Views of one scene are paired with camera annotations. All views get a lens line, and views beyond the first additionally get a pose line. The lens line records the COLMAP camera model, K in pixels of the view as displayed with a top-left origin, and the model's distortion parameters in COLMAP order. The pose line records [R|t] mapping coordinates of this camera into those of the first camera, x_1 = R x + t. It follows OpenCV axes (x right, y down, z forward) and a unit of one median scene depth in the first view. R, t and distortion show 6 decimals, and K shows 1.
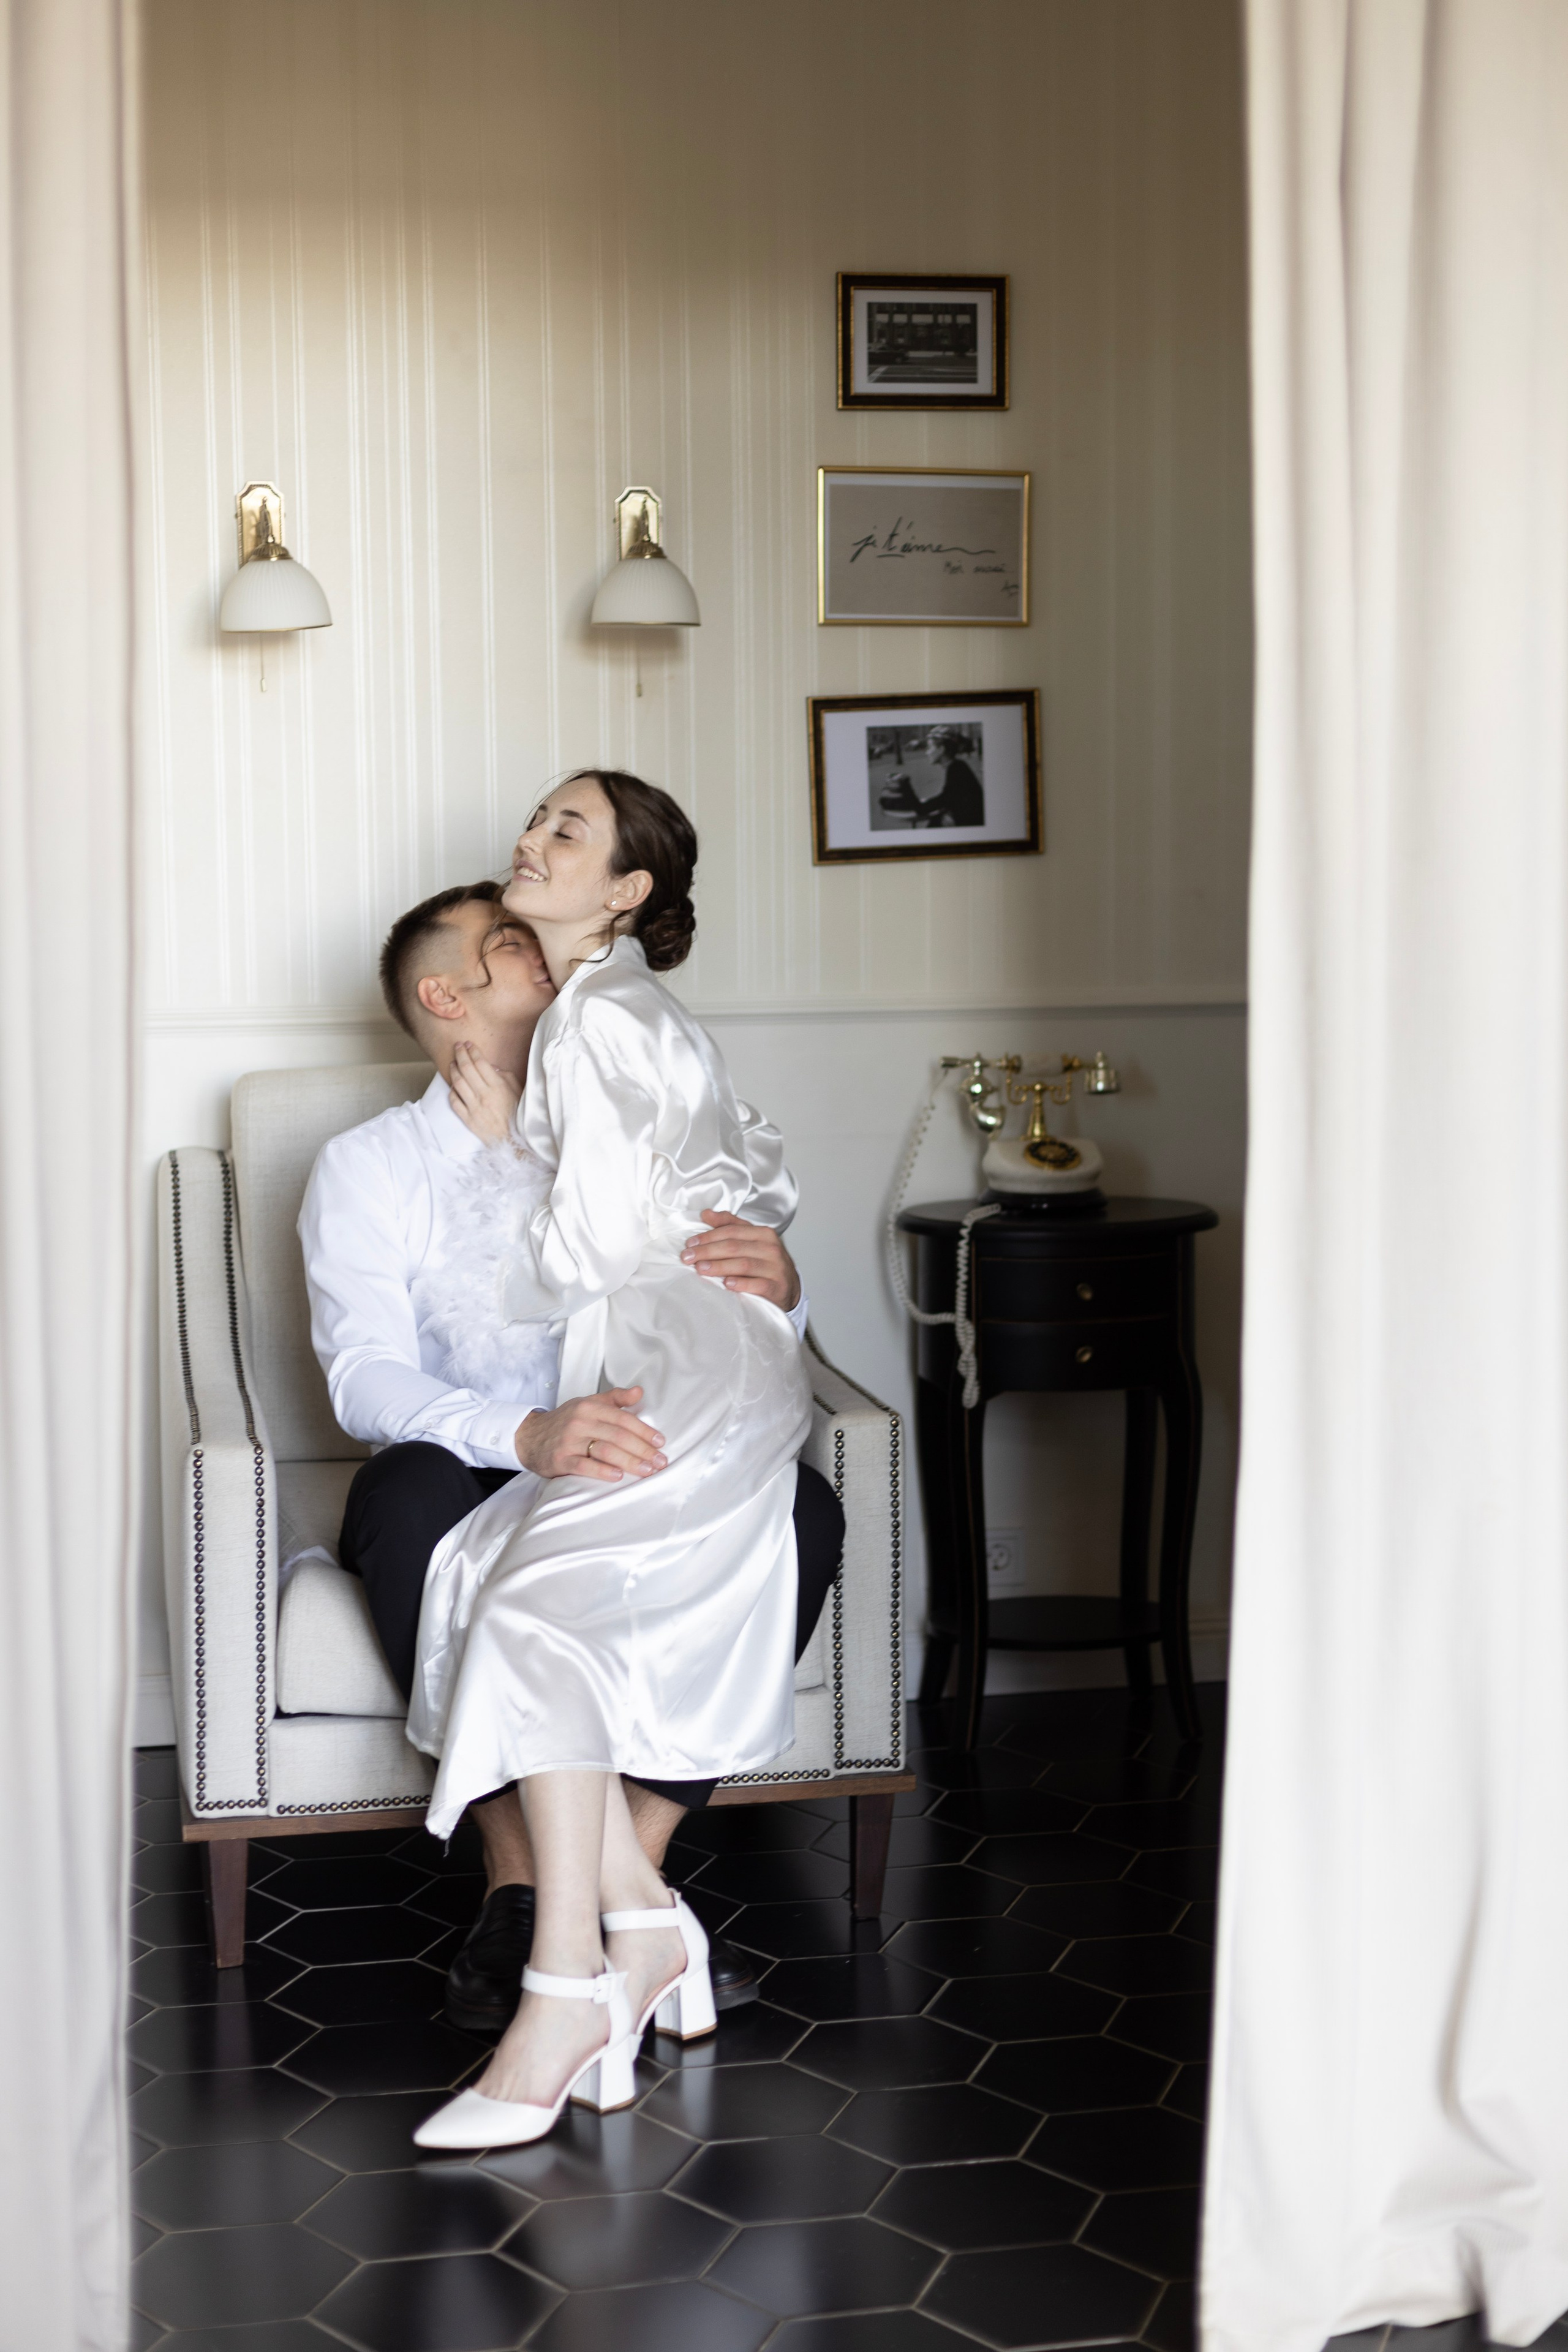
lens RADIAL K [[3448.0, 0, 784.0], [0, 3448.0, 1190.8], [0, 0, 1]] dist [0.006351, -0.045778]
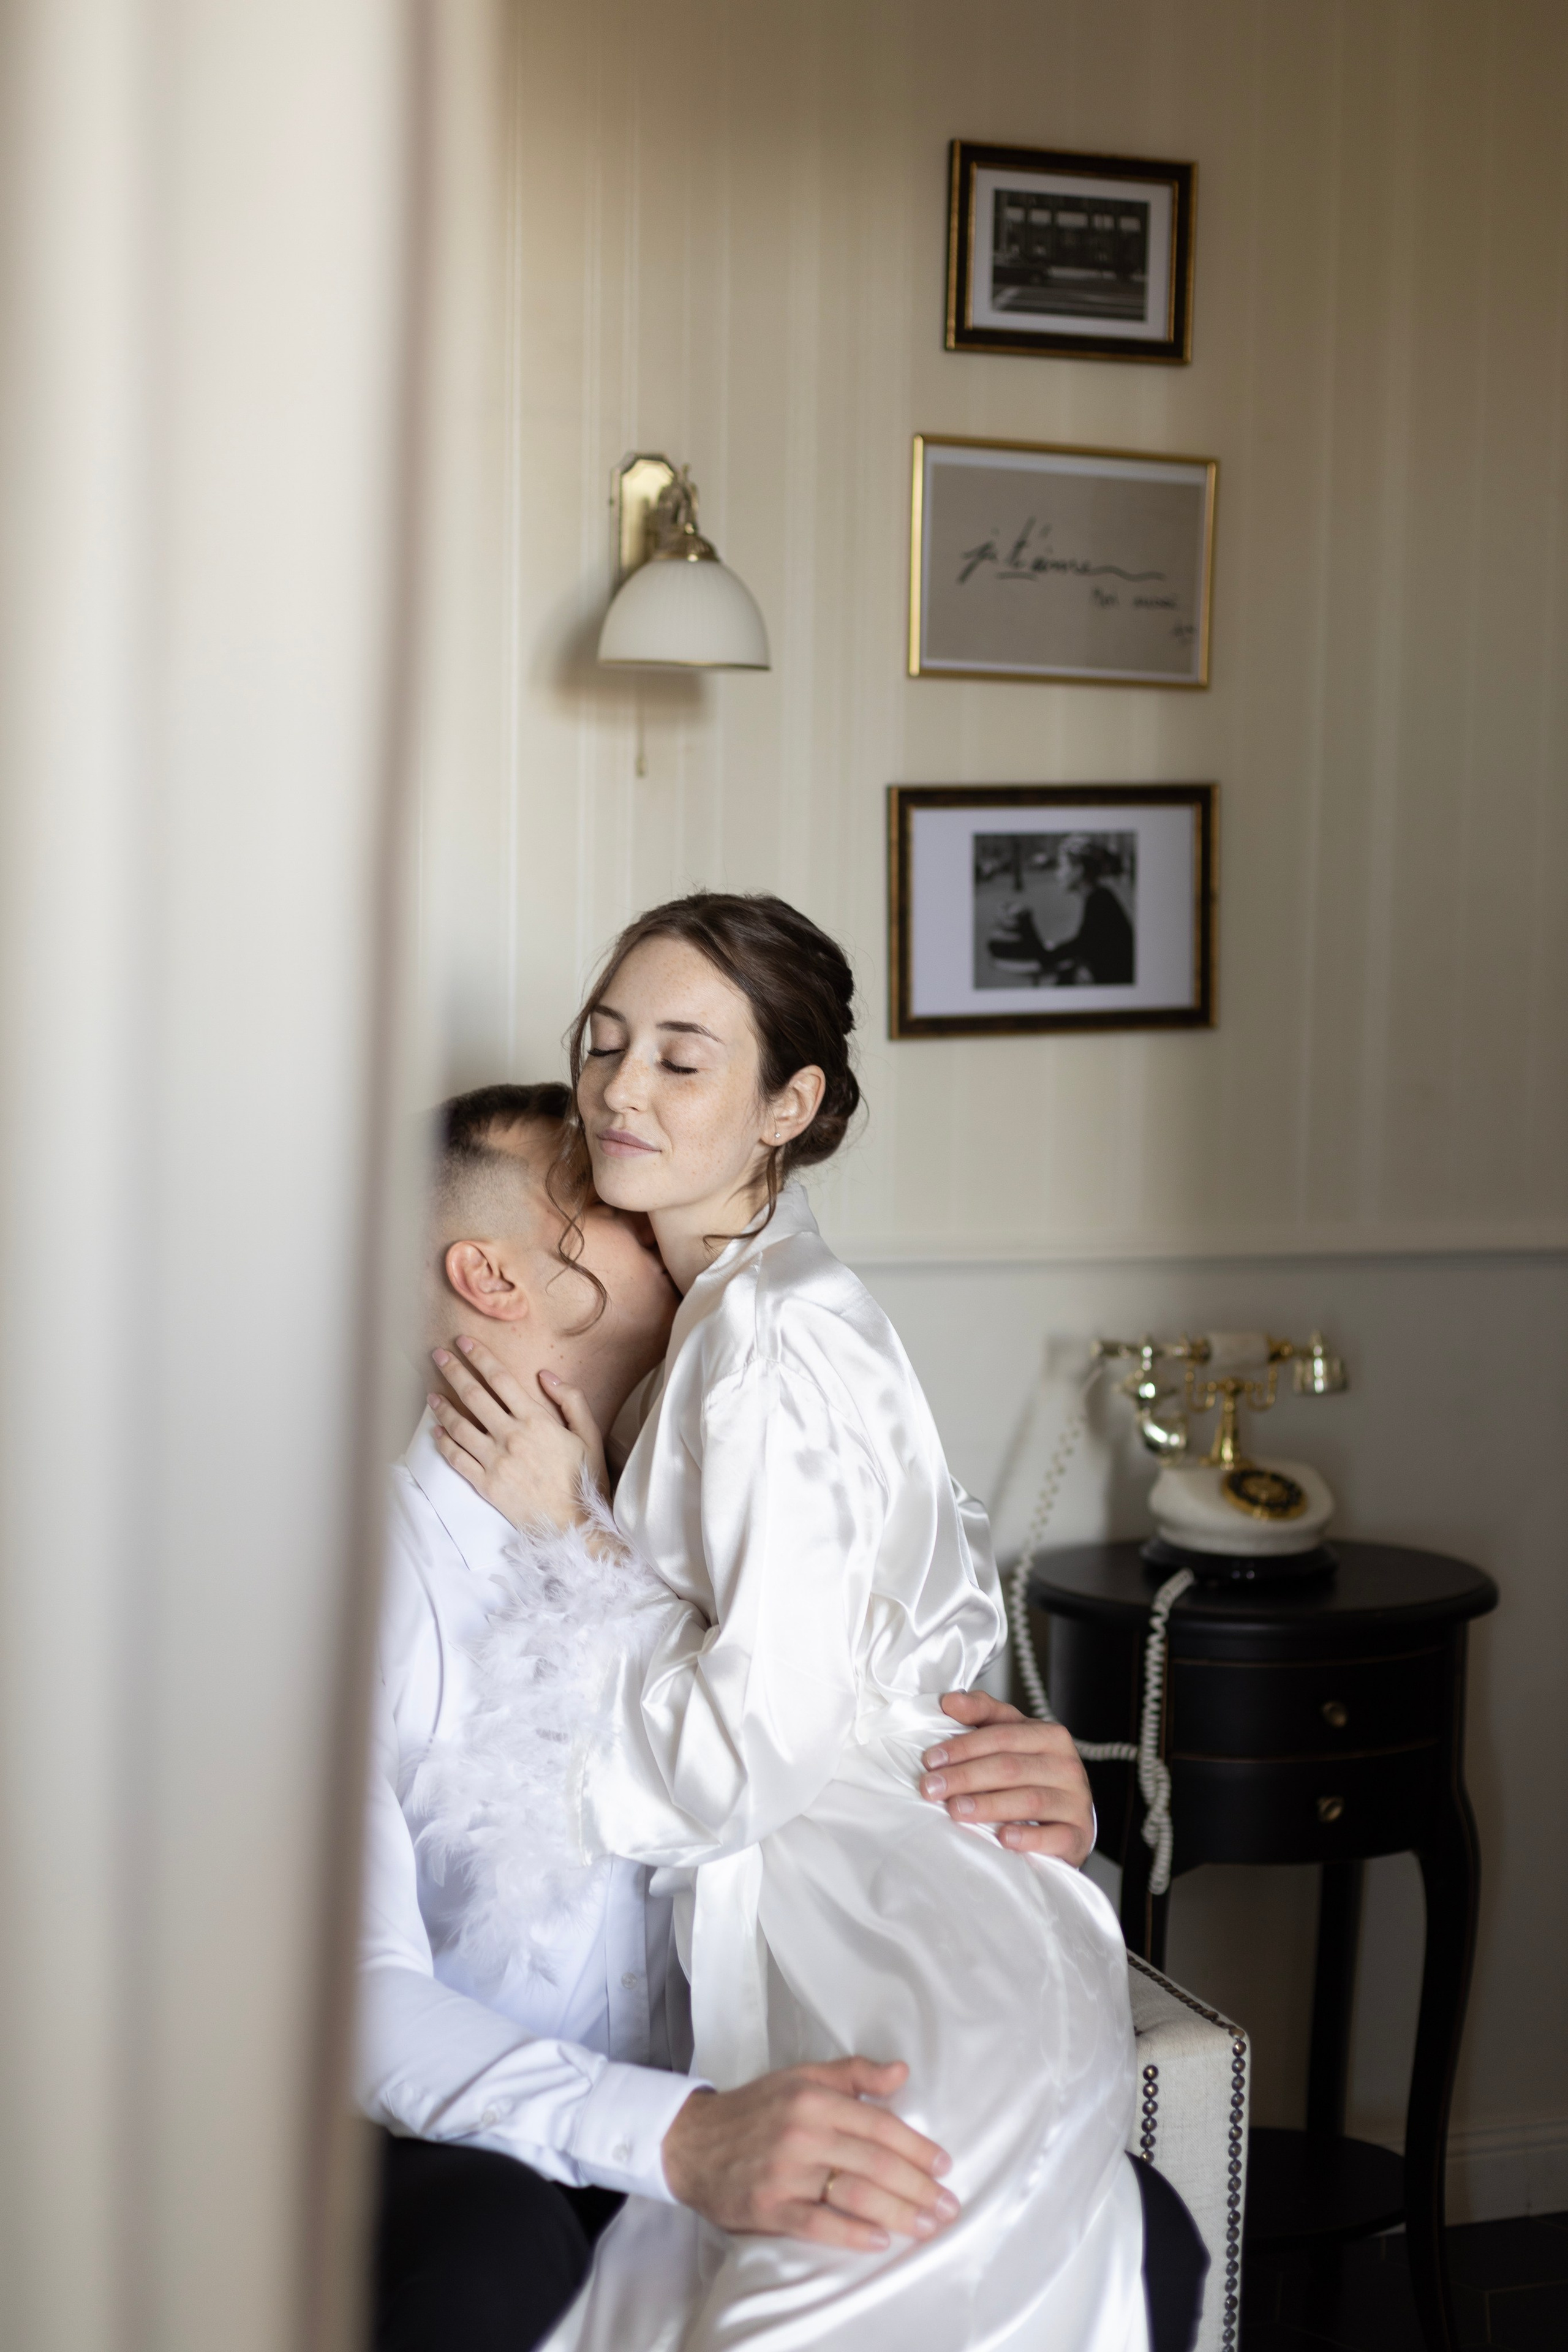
lens RADIAL K [[3448.0, 0, 784.0], [0, 3448.0, 1190.8], [0, 0, 1]] dist [0.006351, -0.045778]
pose [[0.986662, 0.014655, 0.162122, -0.118590], [-0.013174, 0.999861, -0.010204, -0.059414], [-0.162249, 0.007932, 0.986718, 0.358761]]
